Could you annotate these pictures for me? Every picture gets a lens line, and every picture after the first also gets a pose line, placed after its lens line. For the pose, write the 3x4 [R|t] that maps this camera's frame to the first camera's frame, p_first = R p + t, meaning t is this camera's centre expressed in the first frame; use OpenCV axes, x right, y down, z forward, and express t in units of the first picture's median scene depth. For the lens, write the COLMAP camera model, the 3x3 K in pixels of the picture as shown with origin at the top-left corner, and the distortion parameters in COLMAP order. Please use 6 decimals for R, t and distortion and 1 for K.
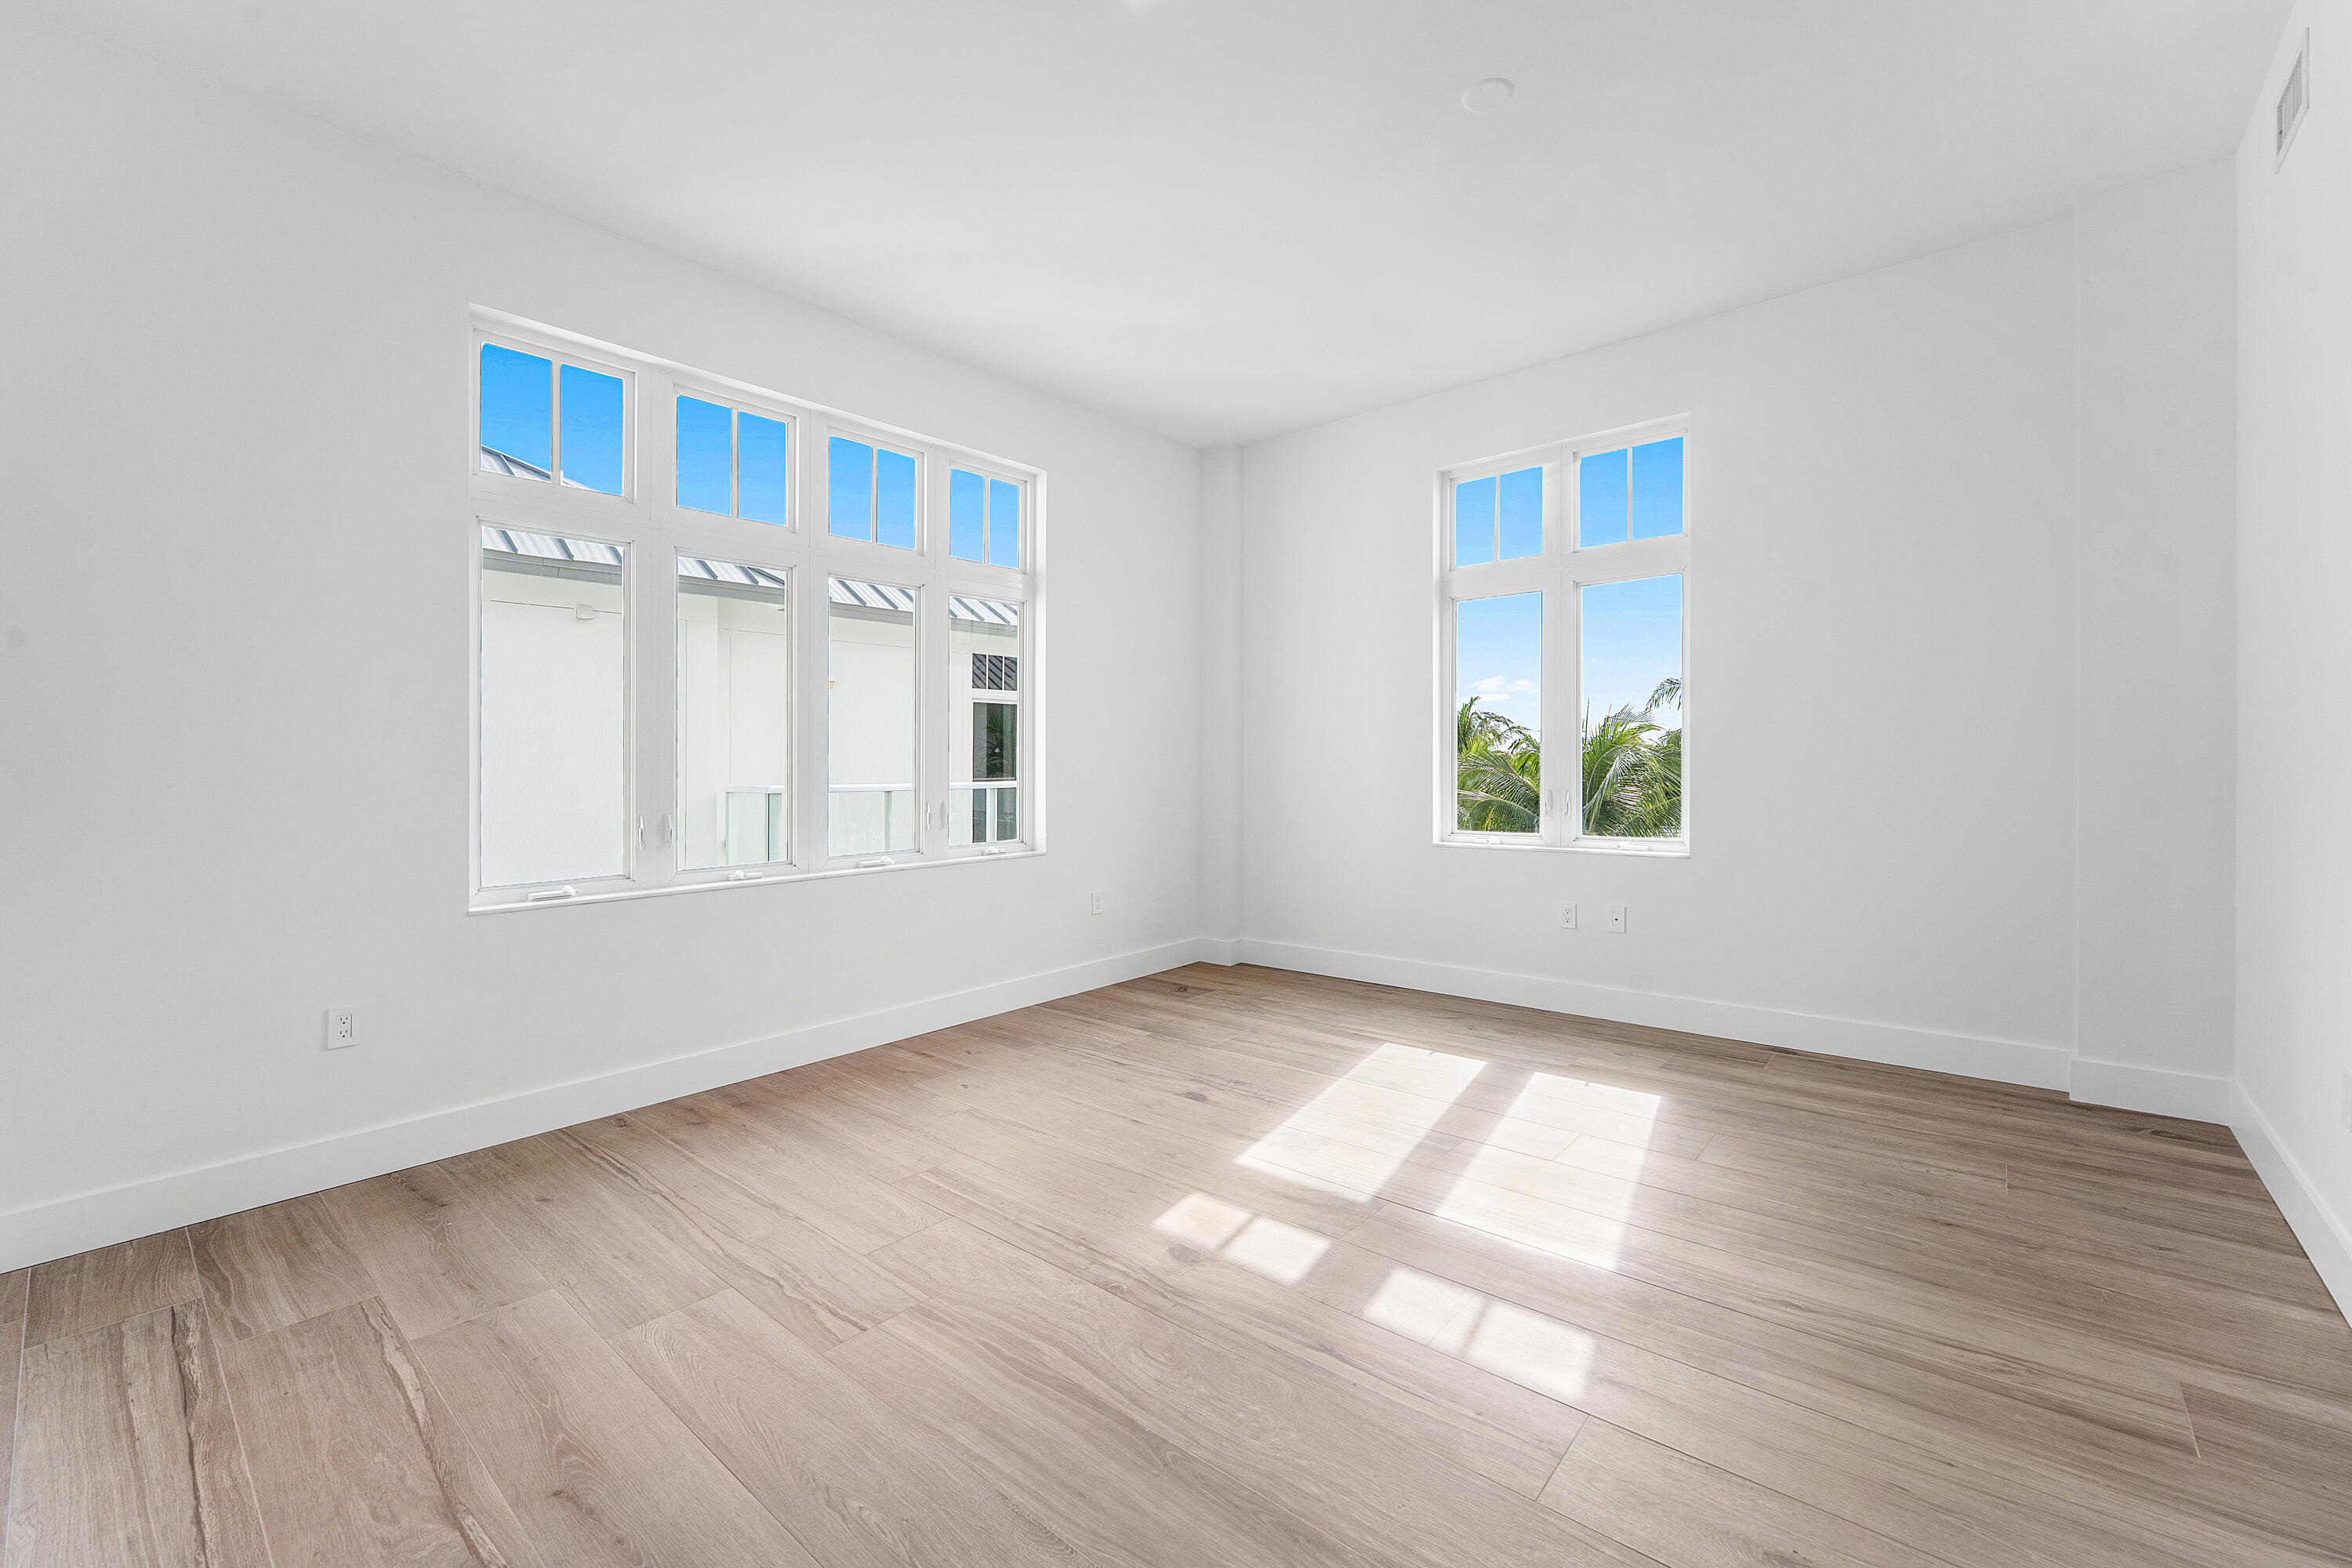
lens RADIAL K [[962.9, 0, 1165.9], [0, 962.9, 776.8], [0, 0, 1]] dist [-0.002100, -0.000164]
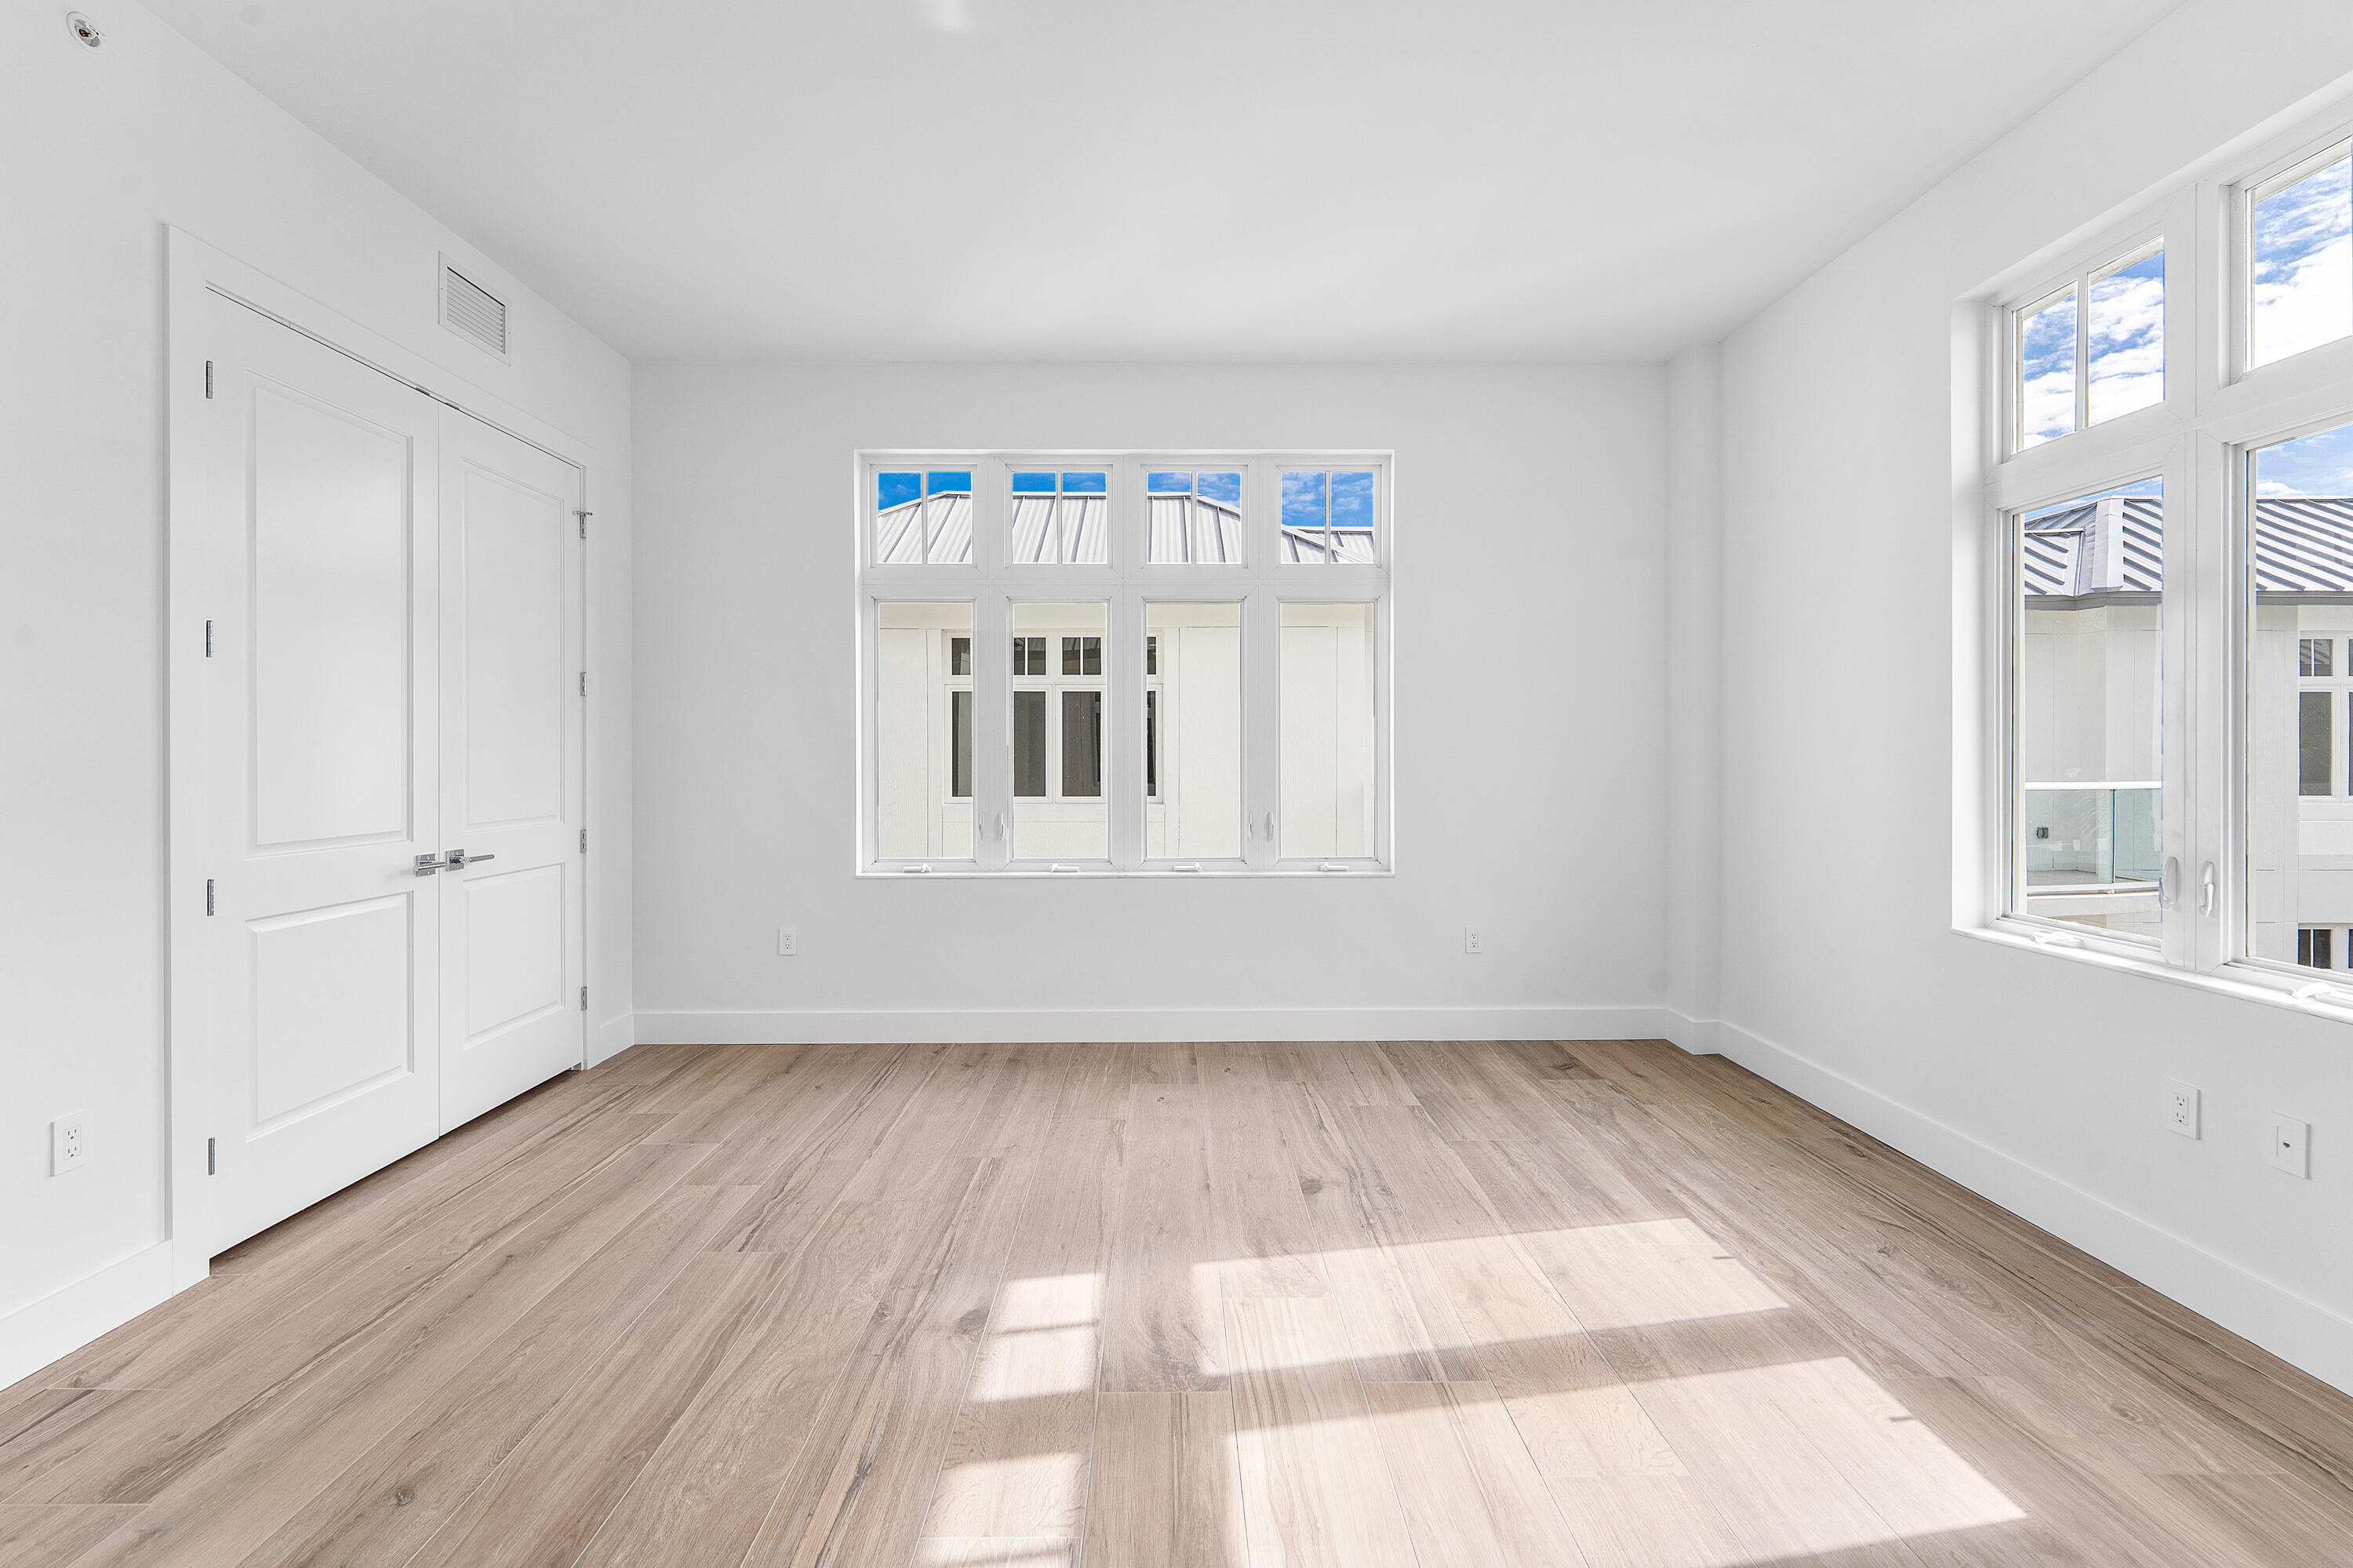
lens RADIAL K [[963.3, 0, 1180.5], [0, 963.3, 769.4], [0, 0, 1]] dist [-0.002100, -0.000164]
pose [[0.669419, 0.022661, -0.742539, 0.603409], [-0.021263, 0.999710, 0.011340, -0.039021], [0.742581, 0.008197, 0.669706, 0.374710]]
